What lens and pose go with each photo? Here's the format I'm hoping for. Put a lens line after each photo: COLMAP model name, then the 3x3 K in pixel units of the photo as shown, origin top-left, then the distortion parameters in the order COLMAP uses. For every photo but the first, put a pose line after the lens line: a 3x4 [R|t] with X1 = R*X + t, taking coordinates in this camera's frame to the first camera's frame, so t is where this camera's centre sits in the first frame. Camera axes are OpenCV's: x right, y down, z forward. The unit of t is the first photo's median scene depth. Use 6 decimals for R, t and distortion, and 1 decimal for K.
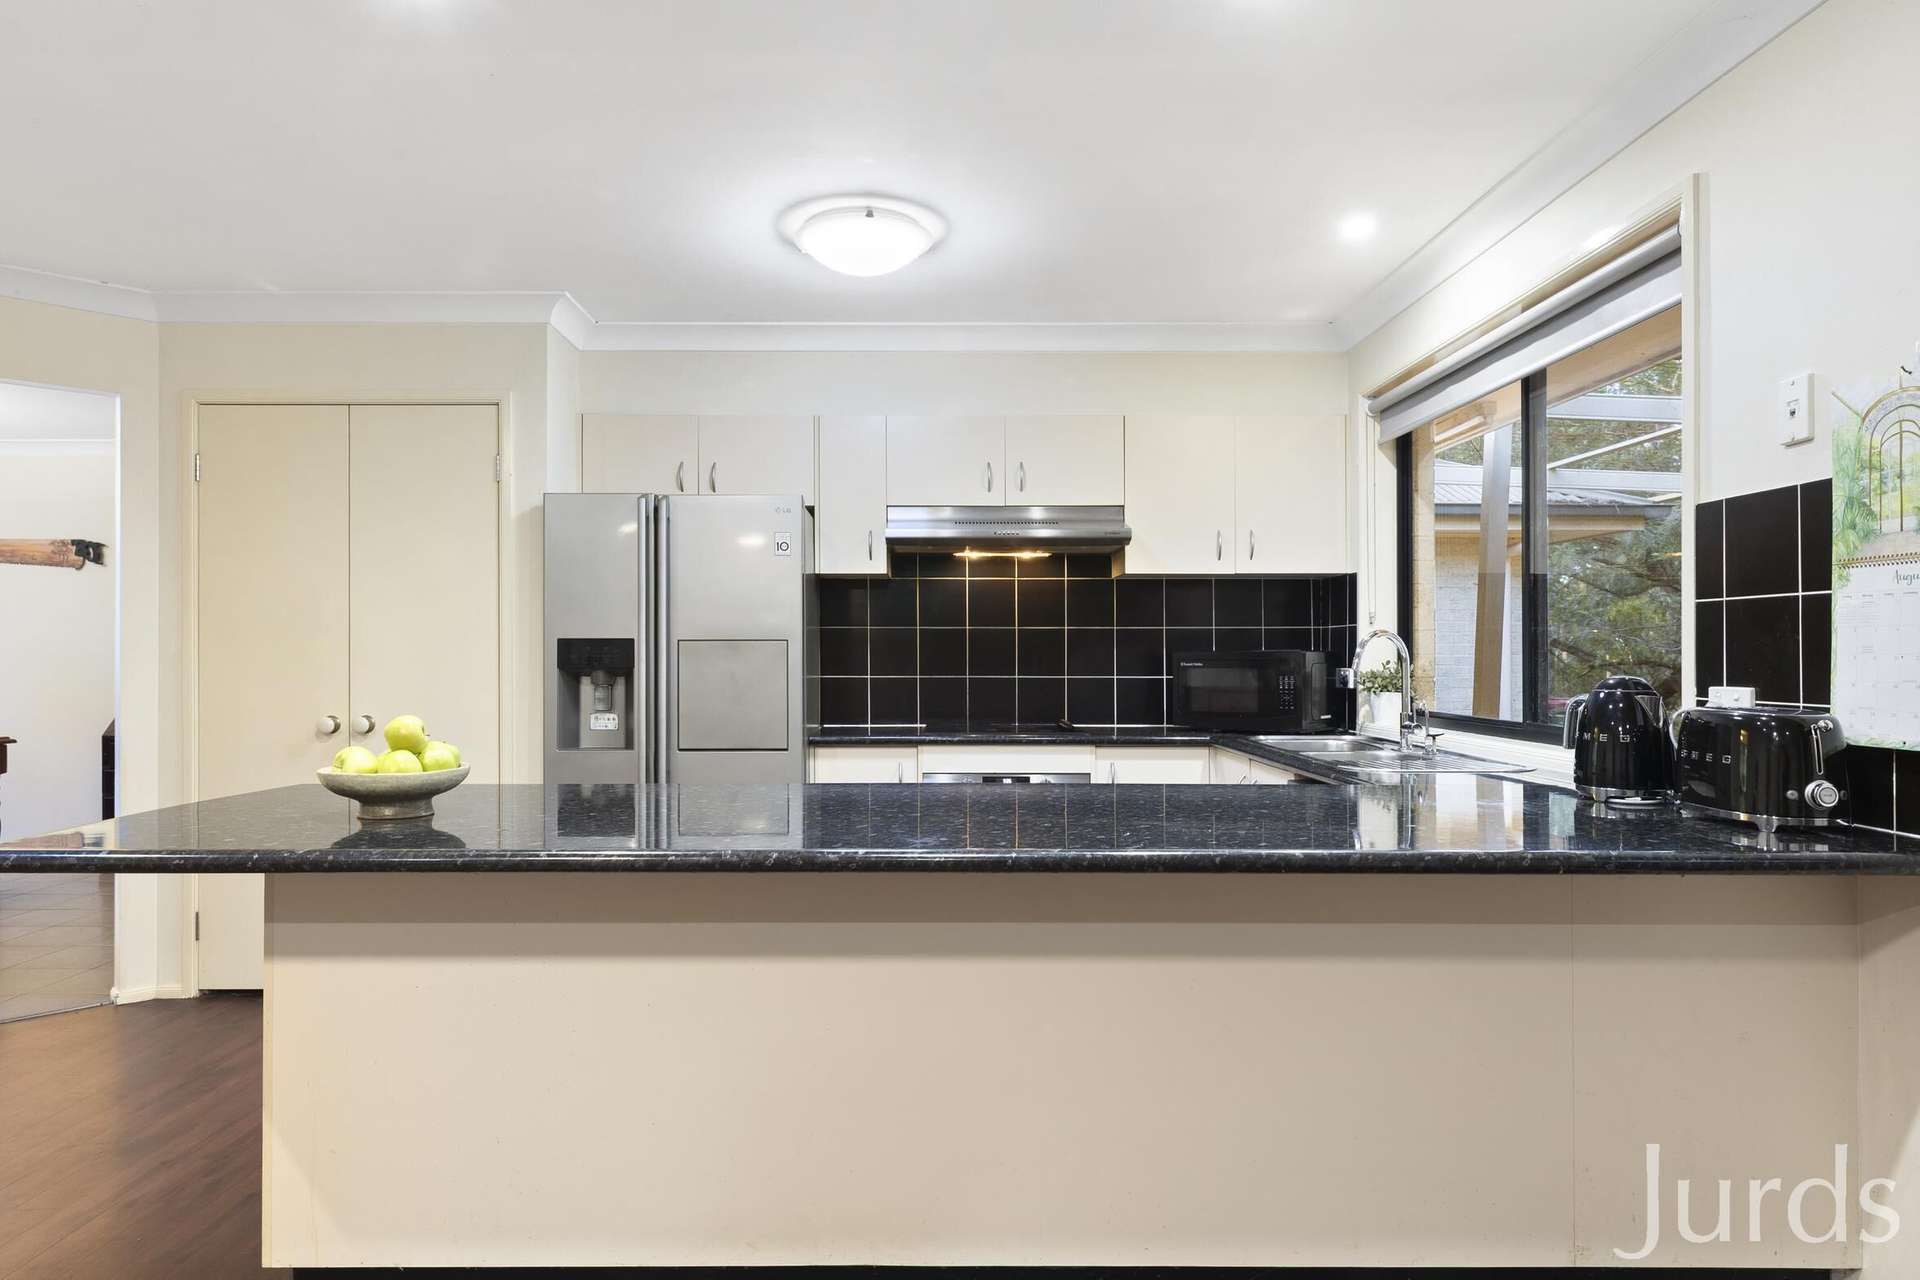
lens RADIAL K [[1199.6, 0, 960.0], [0, 1199.6, 640.0], [0, 0, 1]] dist [0.004872, 0.001302]
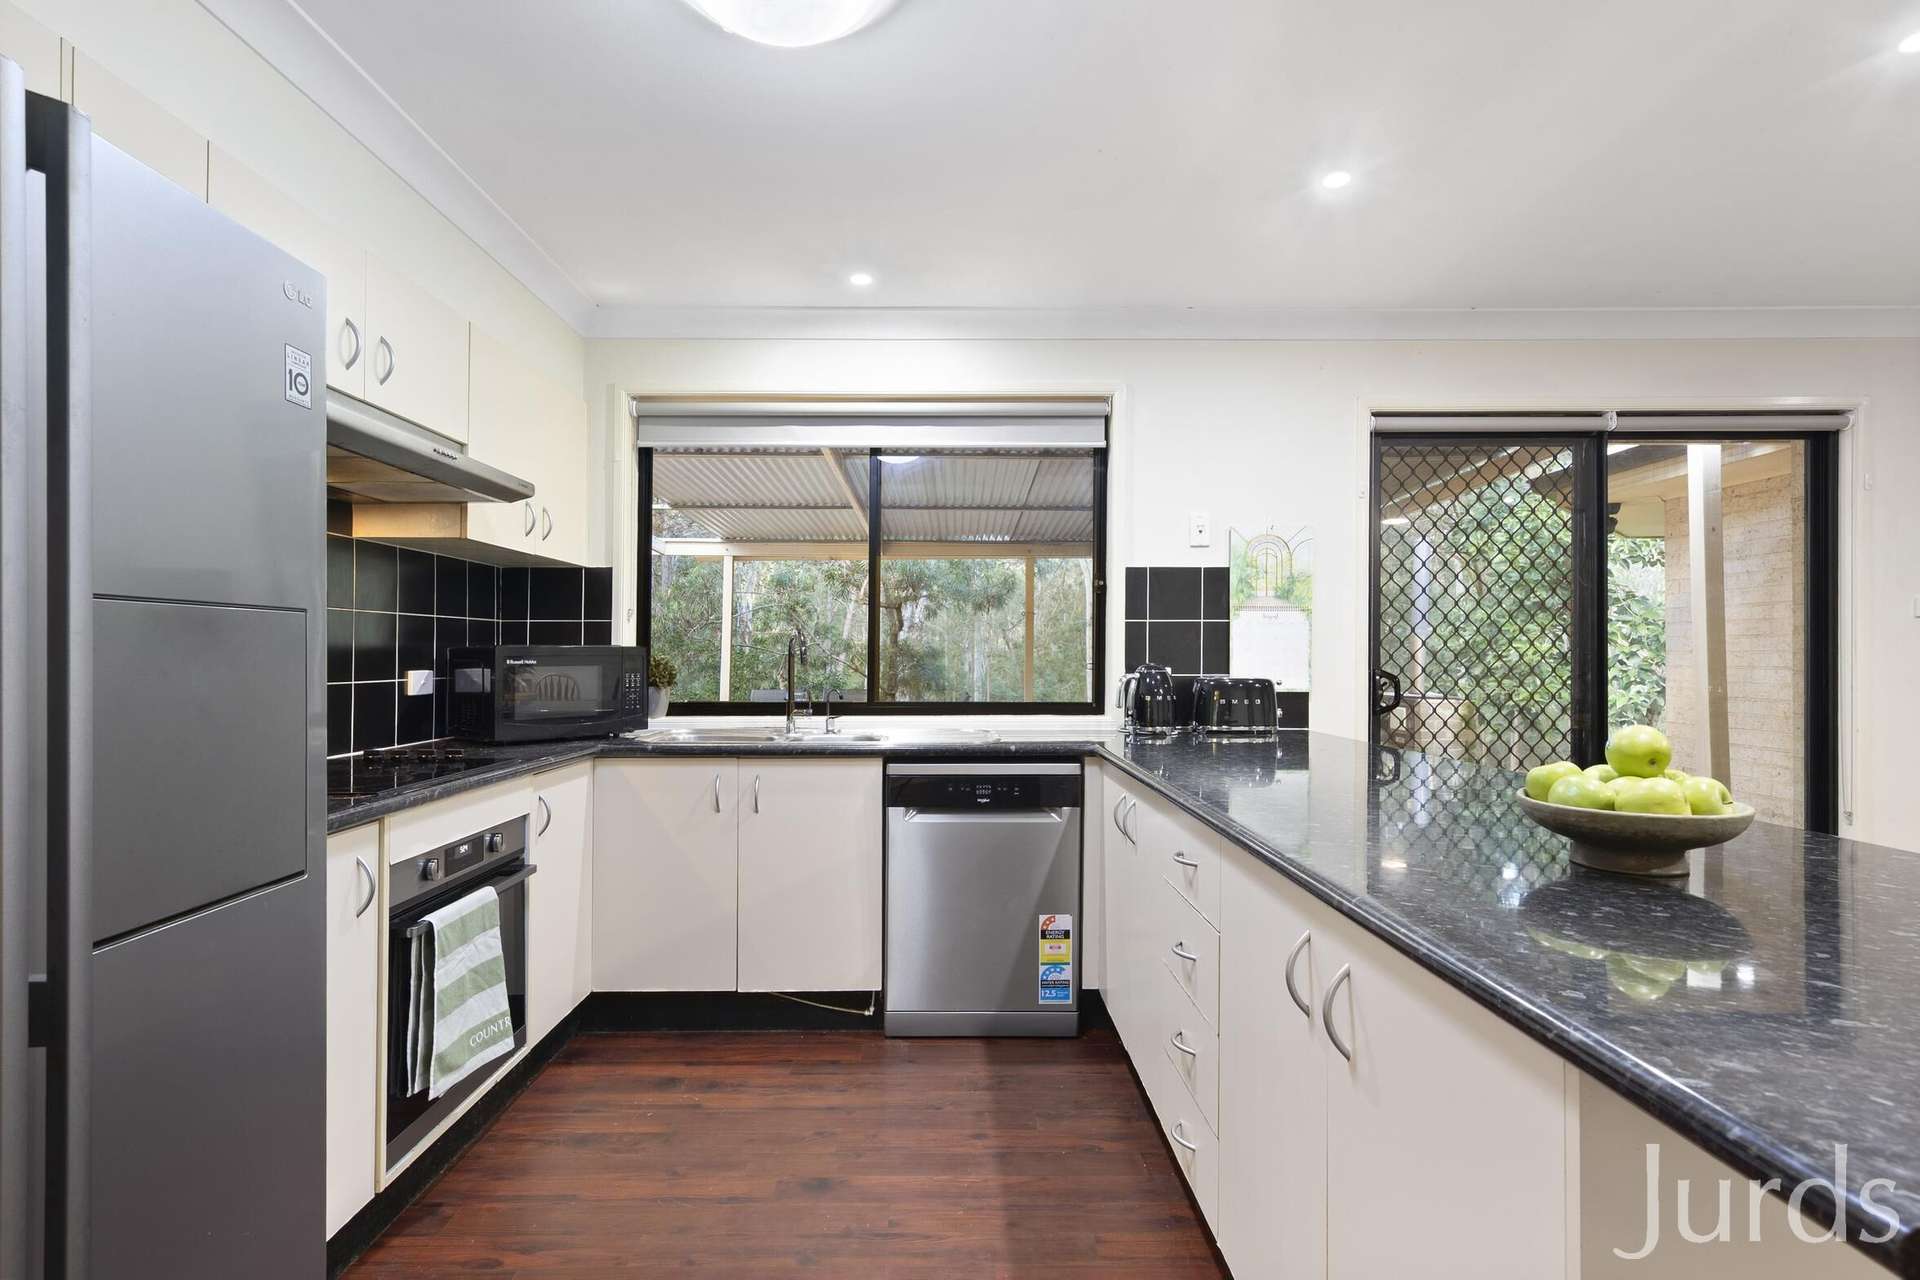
lens RADIAL K [[895.5, 0, 960.0], [0, 895.5, 640.0], [0, 0, 1]] dist [0.000265, 0.000024]
pose [[0.005287, 0.014329, 0.999883, -0.434264], [-0.013780, 0.999803, -0.014255, 0.011751], [-0.999891, -0.013704, 0.005483, 0.735699]]
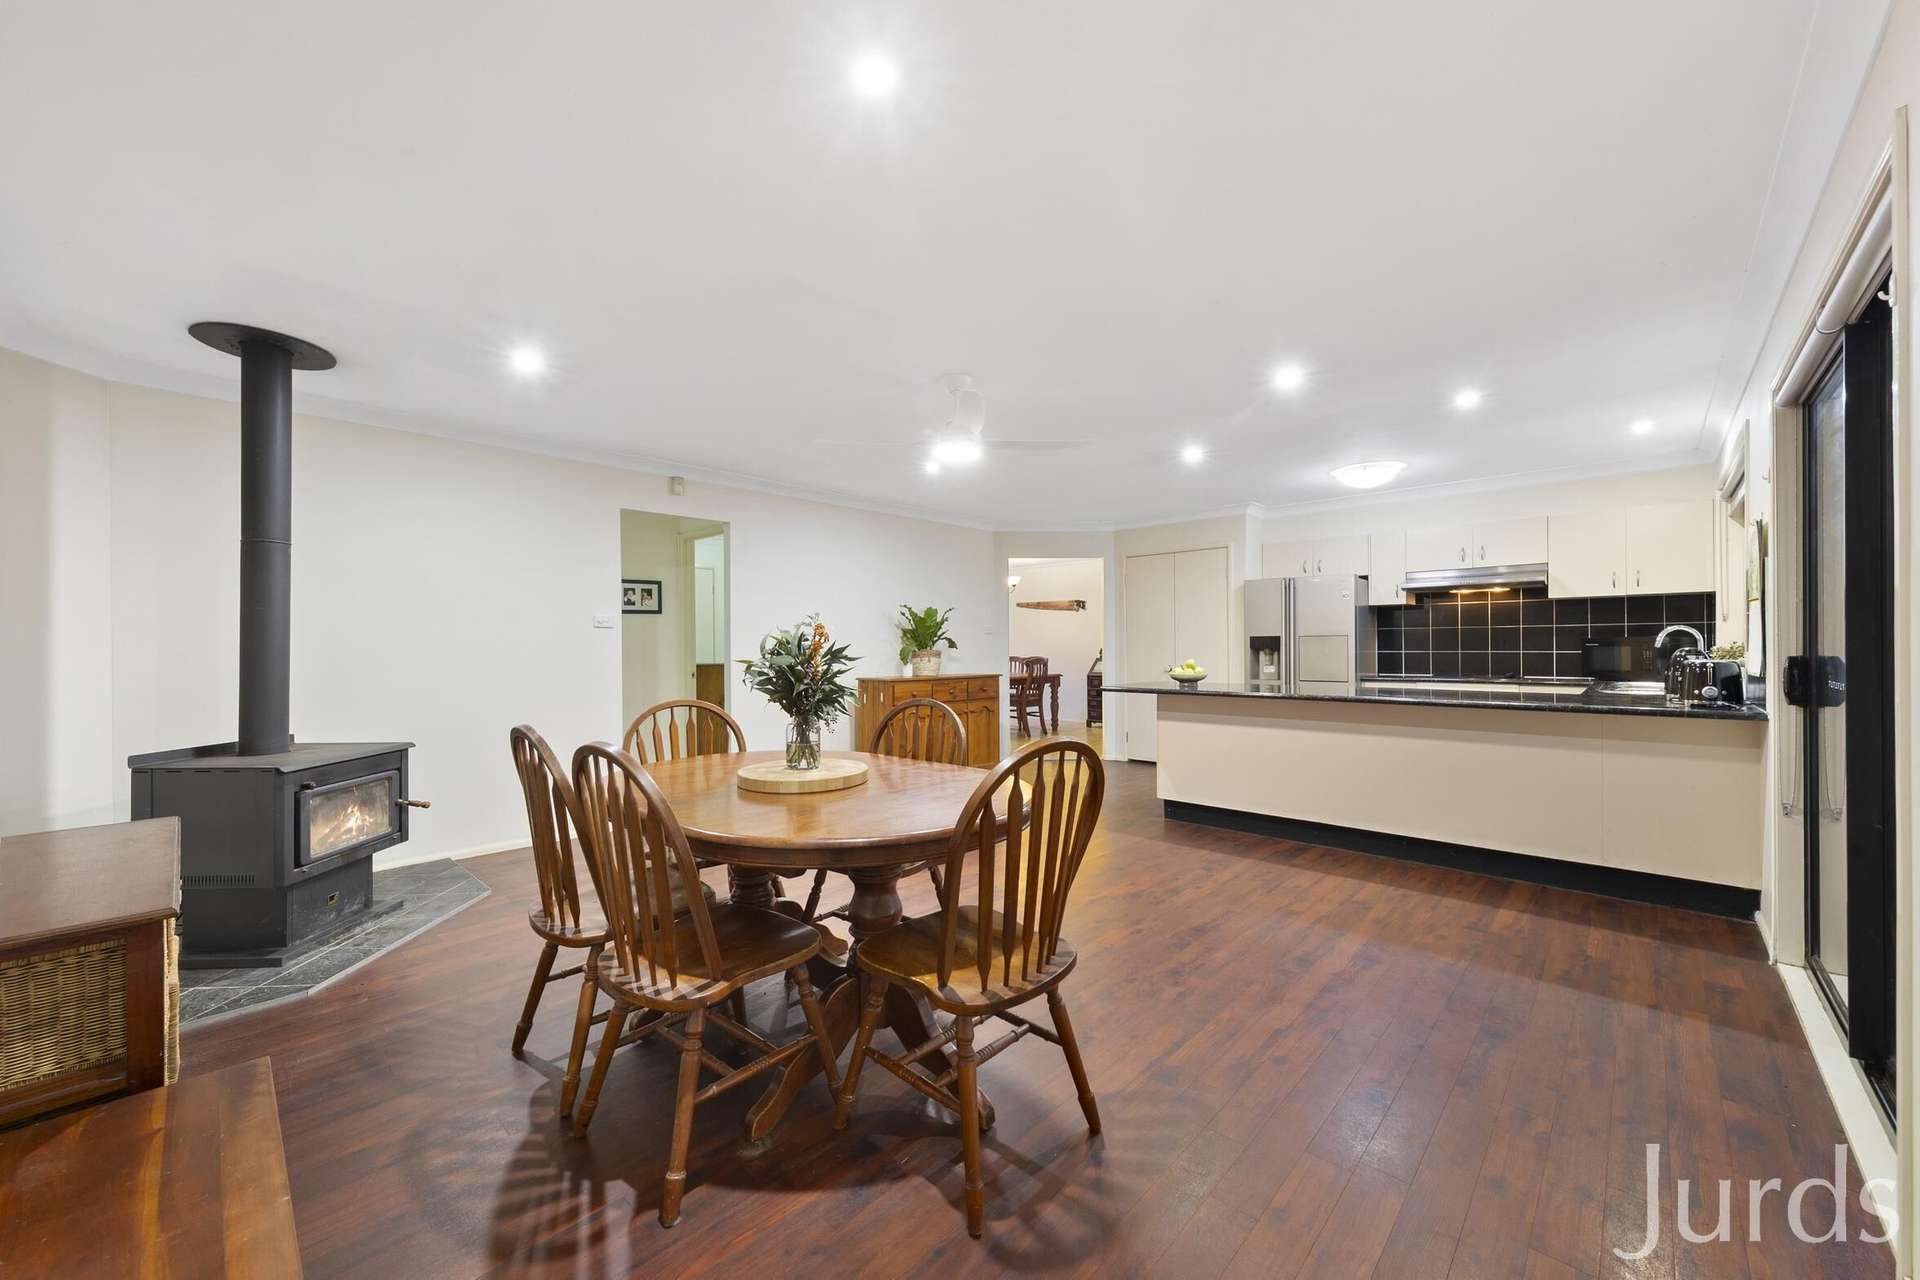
lens RADIAL K [[719.0, 0, 952.4], [0, 719.0, 650.2], [0, 0, 1]] dist [0.000438, 0.000044]
pose [[0.719163, -0.000676, -0.694841, 0.270749], [0.015361, 0.999771, 0.014926, -0.004094], [0.694672, -0.021407, 0.719008, -0.540833]]
